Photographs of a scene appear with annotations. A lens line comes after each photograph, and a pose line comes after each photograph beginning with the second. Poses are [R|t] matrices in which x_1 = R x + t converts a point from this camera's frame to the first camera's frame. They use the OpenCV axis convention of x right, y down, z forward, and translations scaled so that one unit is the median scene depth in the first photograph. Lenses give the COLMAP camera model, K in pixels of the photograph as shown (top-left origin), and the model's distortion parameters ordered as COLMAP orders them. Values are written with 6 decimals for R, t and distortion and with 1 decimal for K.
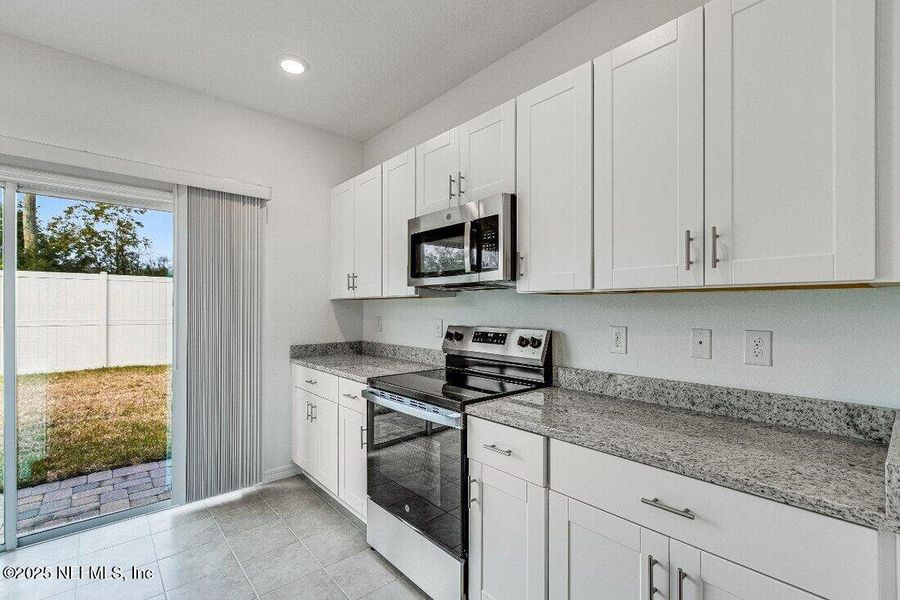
lens RADIAL K [[397.5, 0, 446.5], [0, 397.5, 305.2], [0, 0, 1]] dist [0.003659, -0.000819]
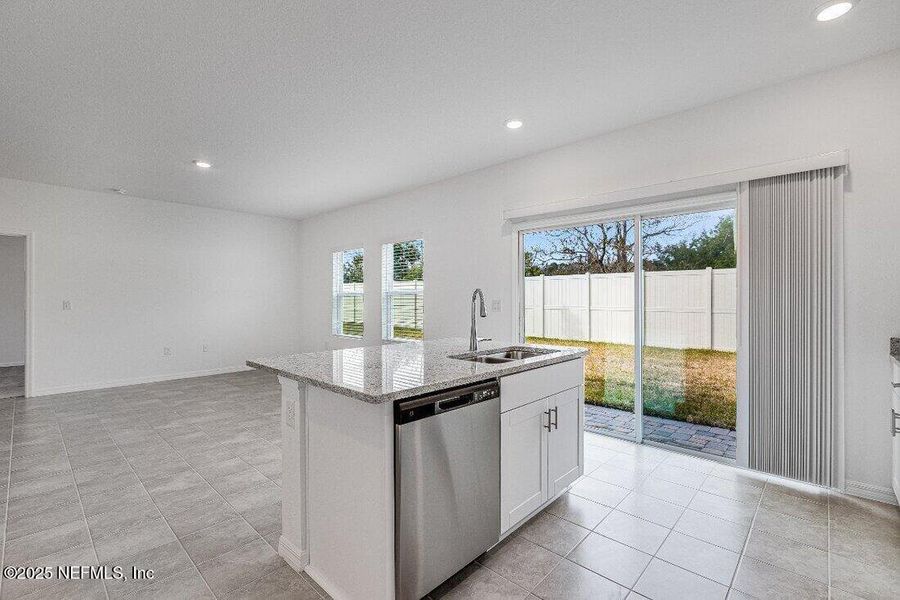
lens RADIAL K [[397.5, 0, 455.0], [0, 397.5, 301.8], [0, 0, 1]] dist [0.003659, -0.000819]
pose [[0.100252, -0.001384, -0.994961, 0.388369], [0.008188, 0.999966, -0.000566, 0.029903], [0.994928, -0.008090, 0.100260, 0.086302]]
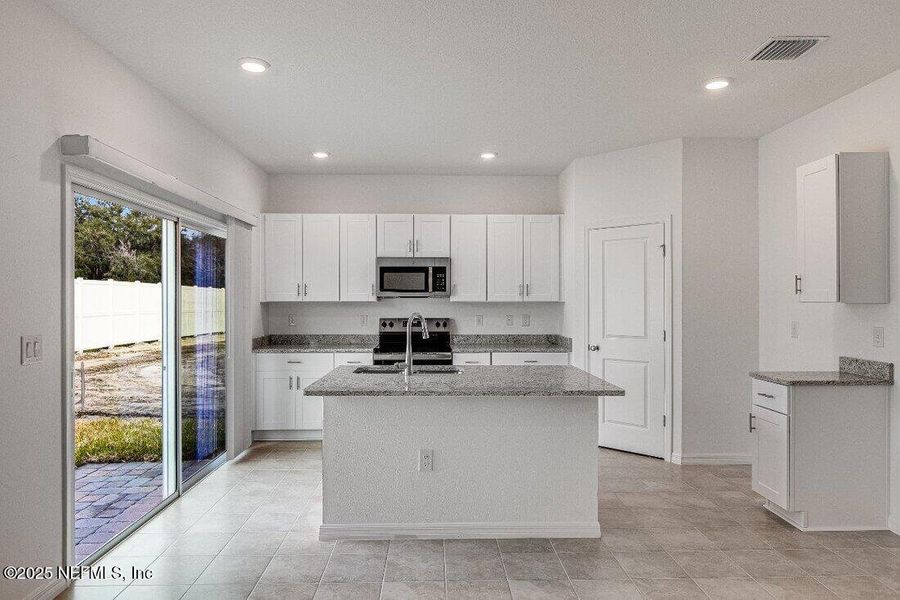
lens RADIAL K [[554.0, 0, 448.4], [0, 554.0, 298.2], [0, 0, 1]] dist [0.004721, 0.005313]
pose [[0.641383, 0.001676, 0.767219, -1.694096], [-0.003232, 0.999995, 0.000517, -0.039172], [-0.767214, -0.002811, 0.641385, -0.757264]]
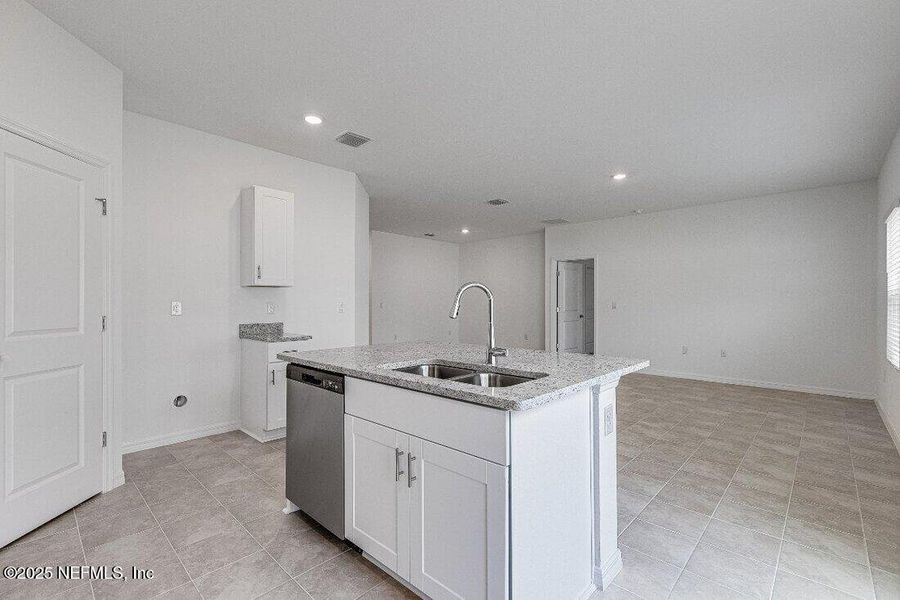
lens RADIAL K [[397.5, 0, 438.8], [0, 397.5, 305.8], [0, 0, 1]] dist [0.003659, -0.000819]
pose [[-0.996645, -0.001178, -0.081841, -0.488046], [-0.000680, 0.999981, -0.006115, 0.049359], [0.081846, -0.006039, -0.996627, 1.017698]]
